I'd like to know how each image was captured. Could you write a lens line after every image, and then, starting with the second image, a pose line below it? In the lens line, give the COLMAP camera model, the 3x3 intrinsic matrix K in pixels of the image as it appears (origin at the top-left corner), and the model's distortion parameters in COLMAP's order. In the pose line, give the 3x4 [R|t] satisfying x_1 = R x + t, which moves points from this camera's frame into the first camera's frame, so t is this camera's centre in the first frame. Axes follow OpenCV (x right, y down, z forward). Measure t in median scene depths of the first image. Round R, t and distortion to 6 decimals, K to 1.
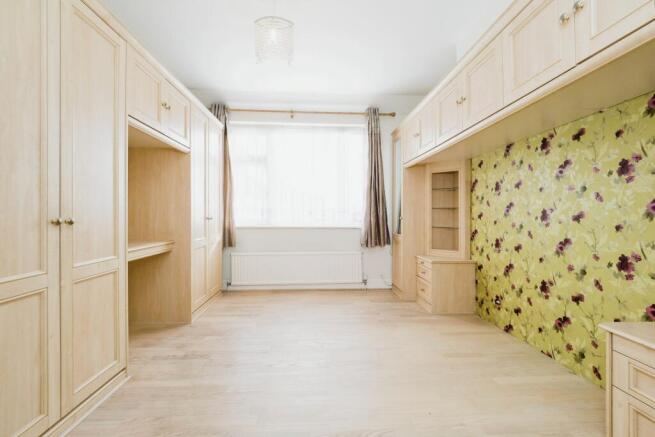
lens RADIAL K [[278.2, 0, 327.7], [0, 278.2, 211.9], [0, 0, 1]] dist [0.003241, -0.008390]
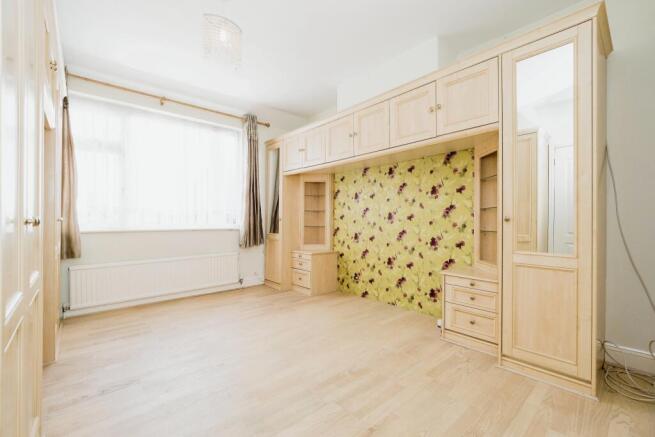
lens RADIAL K [[278.2, 0, 327.7], [0, 278.2, 211.9], [0, 0, 1]] dist [0.003241, -0.008390]
pose [[0.780966, 0.013623, 0.624425, -0.345263], [-0.007626, 0.999896, -0.012277, 0.006716], [-0.624527, 0.004826, 0.780988, -0.012895]]
